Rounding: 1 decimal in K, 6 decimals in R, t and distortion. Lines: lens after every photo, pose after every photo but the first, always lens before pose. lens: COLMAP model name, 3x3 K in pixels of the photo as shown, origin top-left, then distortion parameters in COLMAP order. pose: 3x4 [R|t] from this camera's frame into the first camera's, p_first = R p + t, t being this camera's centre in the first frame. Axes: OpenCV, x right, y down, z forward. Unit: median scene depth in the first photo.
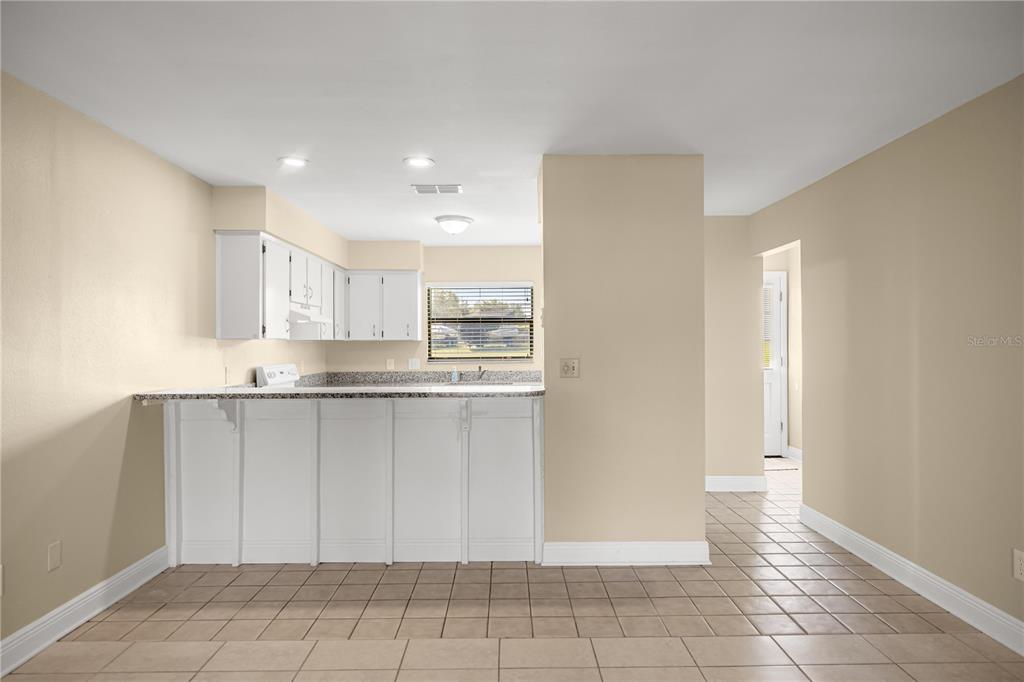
lens RADIAL K [[591.0, 0, 490.7], [0, 591.0, 339.2], [0, 0, 1]] dist [-0.003699, -0.000940]
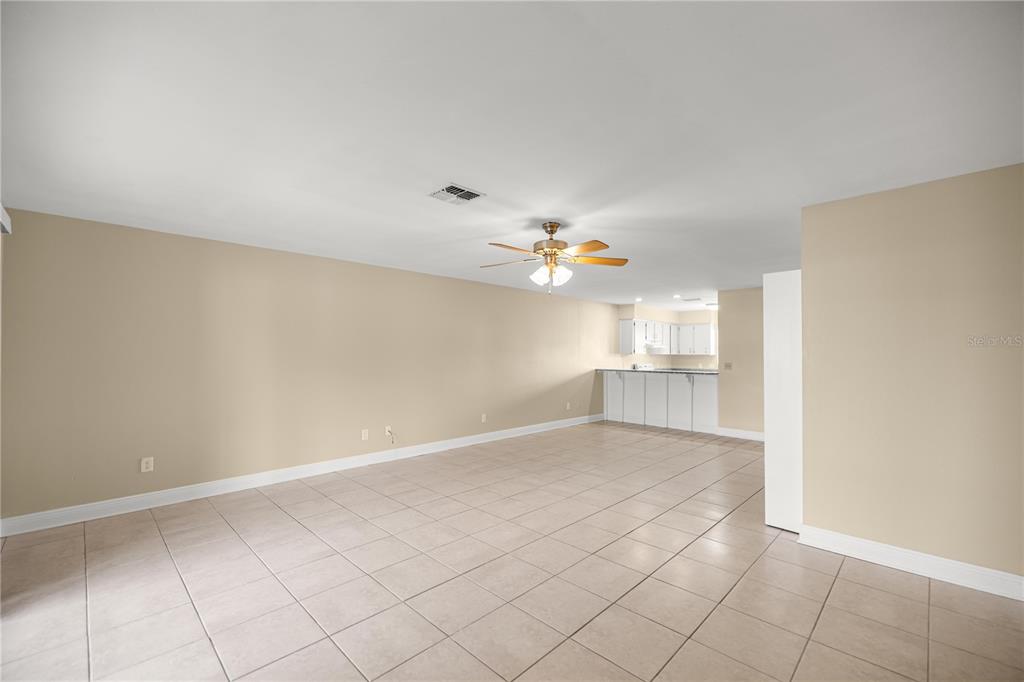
lens RADIAL K [[432.2, 0, 535.0], [0, 432.2, 343.4], [0, 0, 1]] dist [-0.001667, -0.000239]
pose [[0.753414, -0.002865, -0.657540, 0.522707], [-0.009744, 0.999832, -0.015522, -0.011566], [0.657474, 0.018101, 0.753260, -0.758751]]
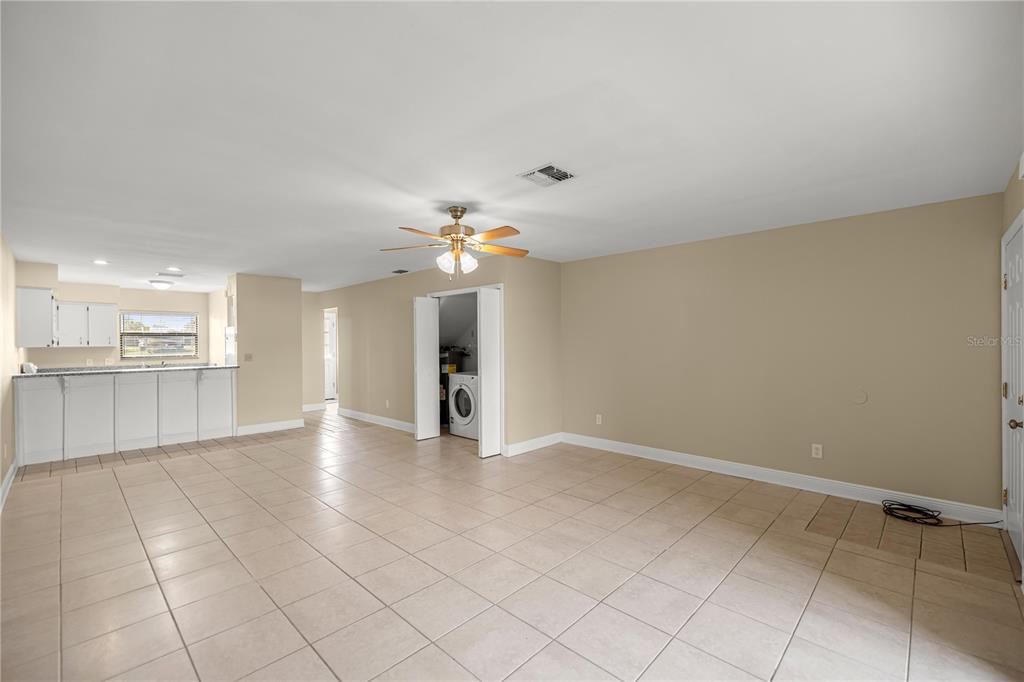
lens RADIAL K [[435.3, 0, 512.0], [0, 435.3, 341.0], [0, 0, 1]] dist [-0.000812, -0.000280]
pose [[0.672410, -0.001957, 0.740176, -0.326775], [0.003344, 0.999994, -0.000394, -0.011017], [-0.740171, 0.002740, 0.672413, -0.732684]]
